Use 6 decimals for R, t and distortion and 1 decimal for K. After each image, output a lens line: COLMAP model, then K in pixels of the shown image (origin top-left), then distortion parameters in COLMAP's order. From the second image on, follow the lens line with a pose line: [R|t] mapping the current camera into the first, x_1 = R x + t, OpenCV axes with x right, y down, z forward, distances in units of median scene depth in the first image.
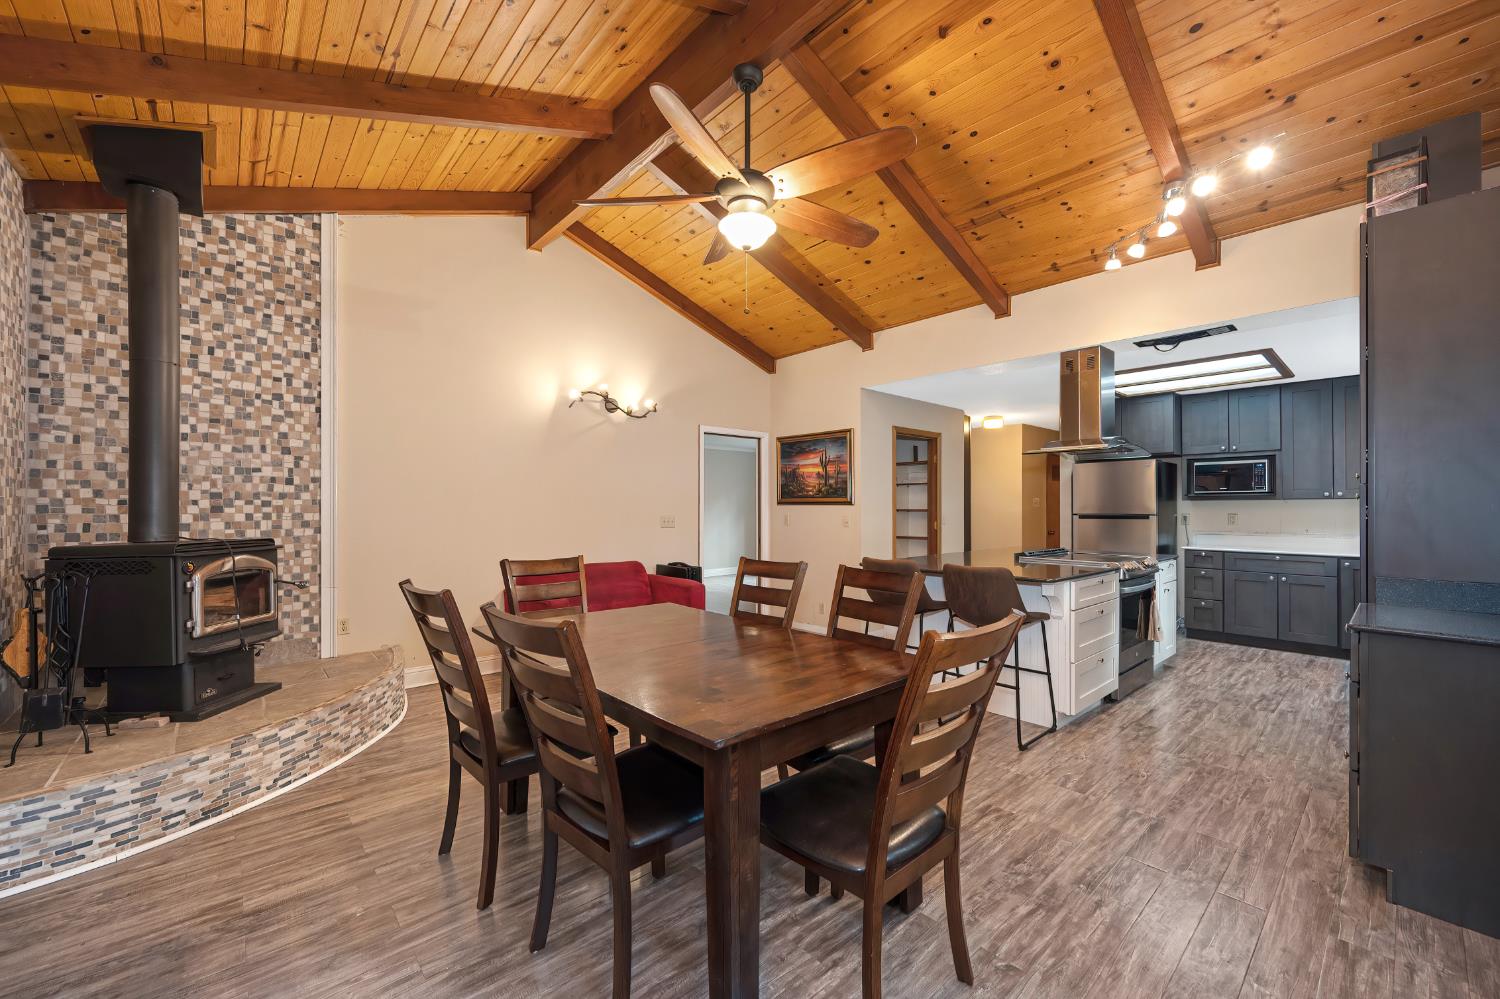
lens RADIAL K [[595.0, 0, 753.6], [0, 595.0, 505.5], [0, 0, 1]] dist [-0.005175, 0.001419]
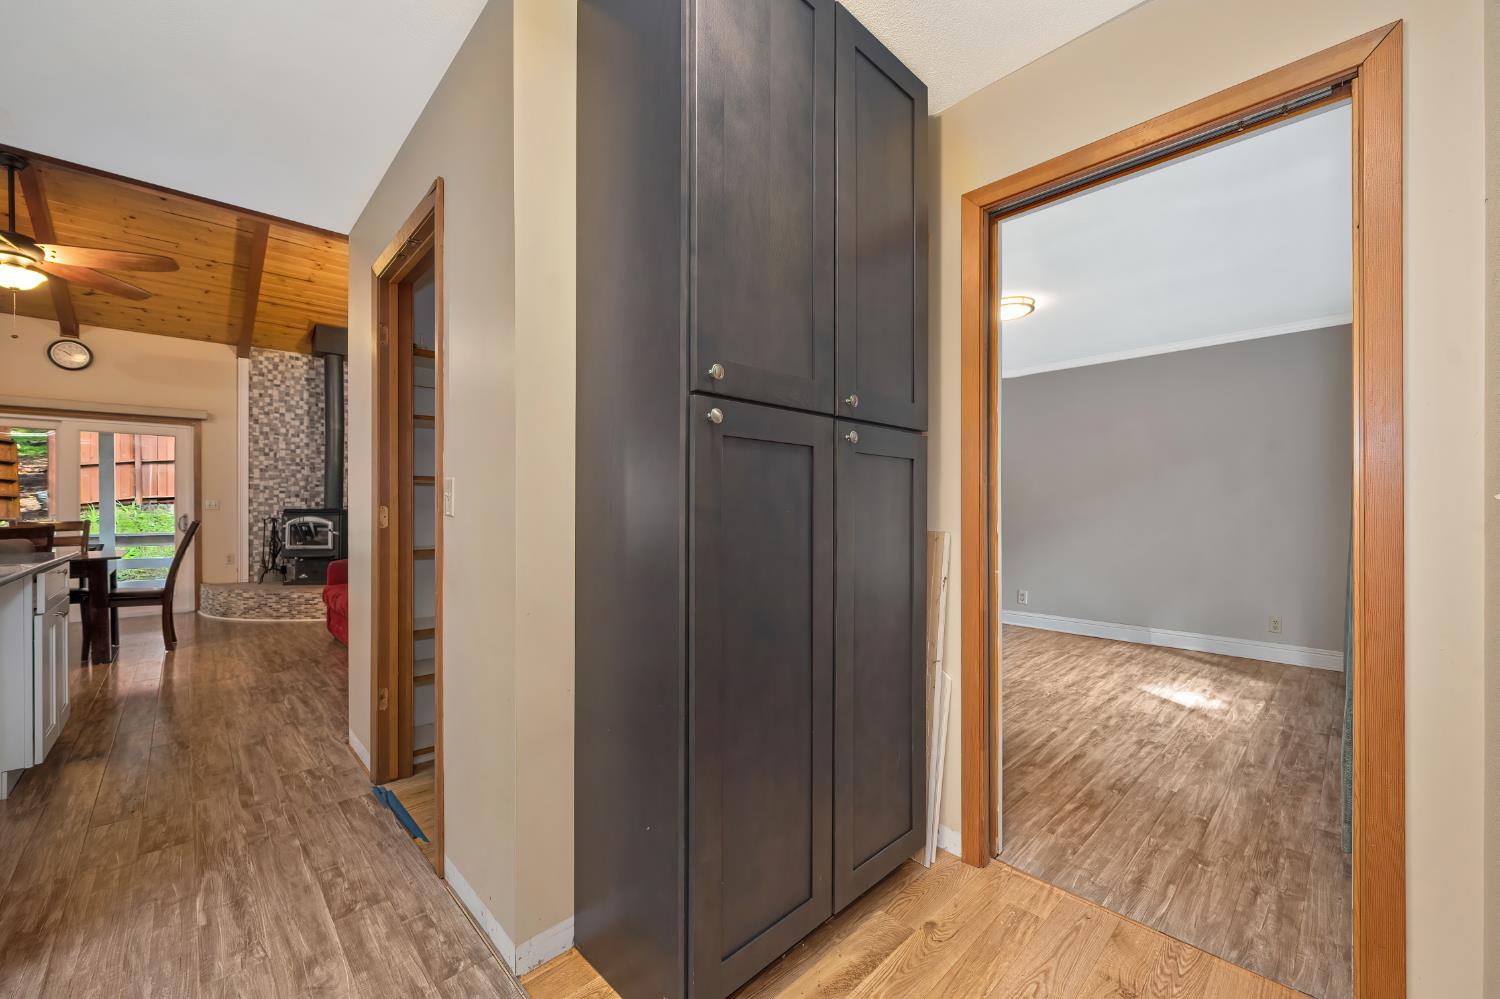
lens RADIAL K [[595.0, 0, 745.1], [0, 595.0, 503.3], [0, 0, 1]] dist [-0.005175, 0.001419]
pose [[0.029714, -0.005468, -0.999543, 0.678511], [0.006923, 0.999962, -0.005265, 0.032918], [0.999534, -0.006763, 0.029751, 1.293834]]
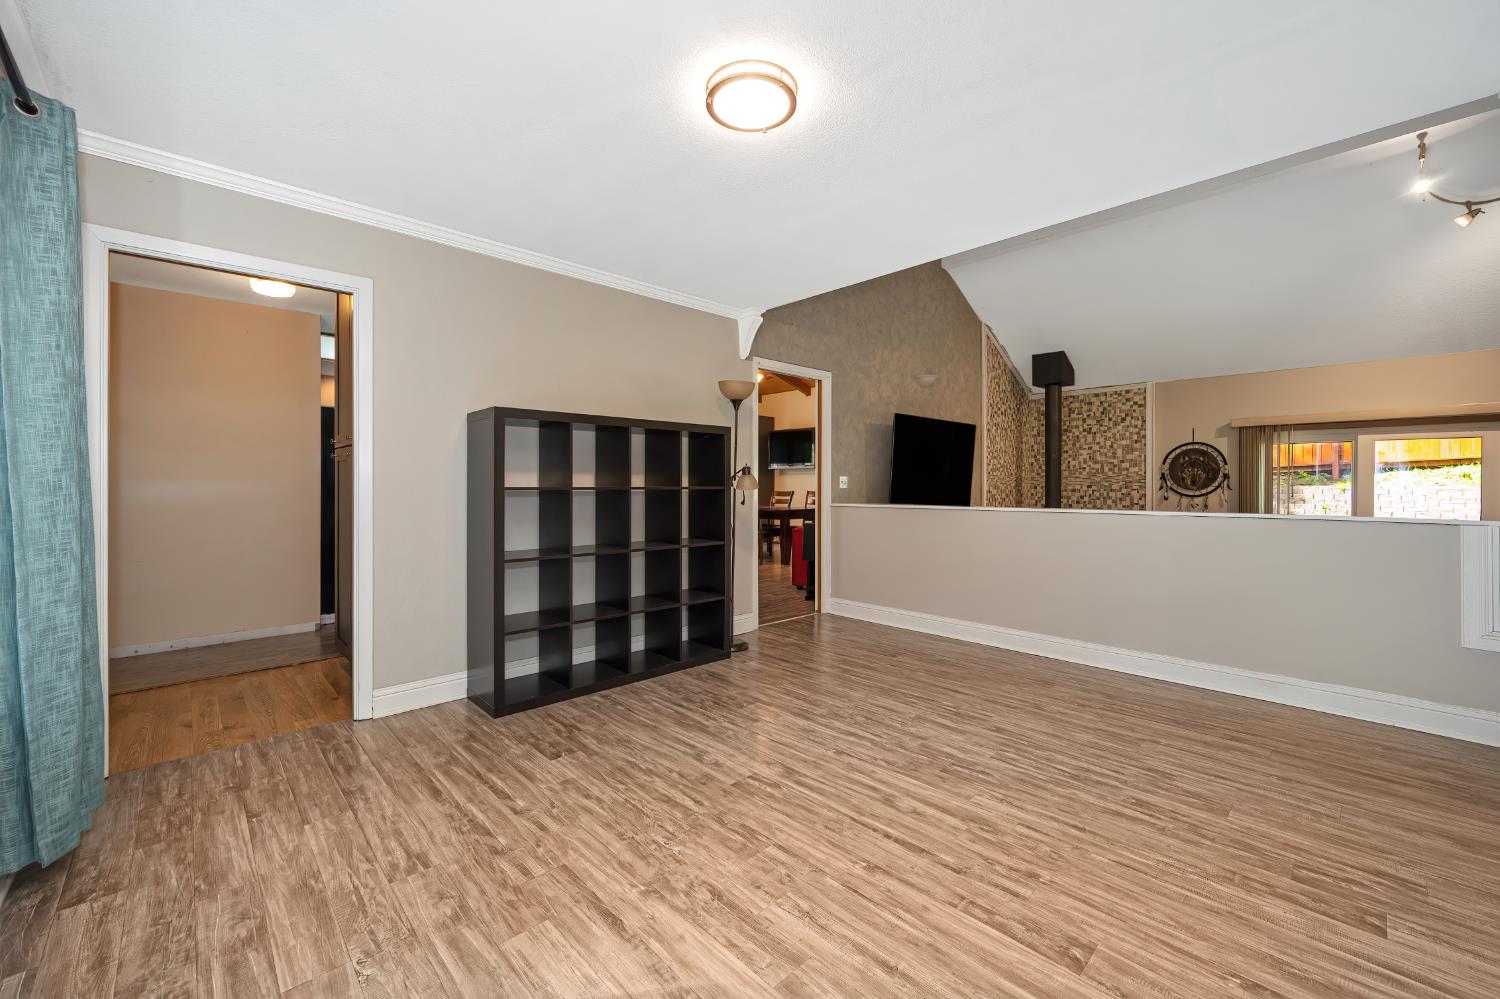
lens RADIAL K [[595.0, 0, 745.6], [0, 595.0, 489.1], [0, 0, 1]] dist [-0.005175, 0.001419]
pose [[-0.999636, -0.001379, -0.026958, 0.049105], [-0.001369, 0.999999, -0.000361, 0.039133], [0.026959, -0.000324, -0.999636, 1.932630]]
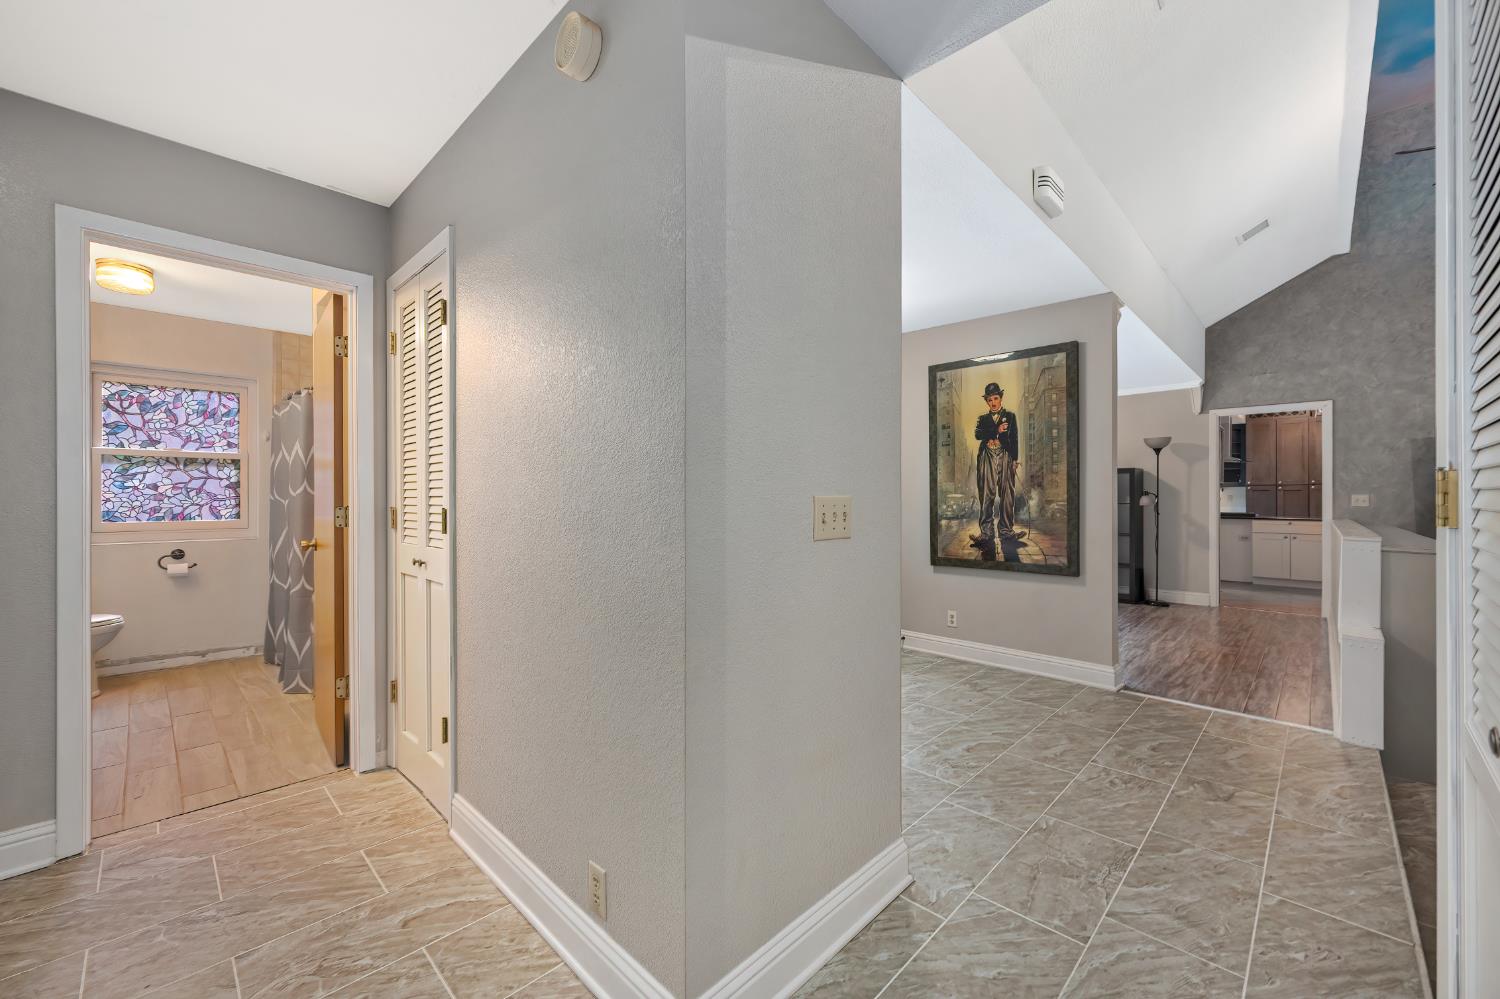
lens RADIAL K [[595.0, 0, 751.4], [0, 595.0, 497.9], [0, 0, 1]] dist [-0.005175, 0.001419]
pose [[-0.079483, -0.000318, 0.996836, -0.993856], [-0.007214, 0.999974, -0.000256, 0.031924], [-0.996810, -0.007212, -0.079484, 2.073429]]
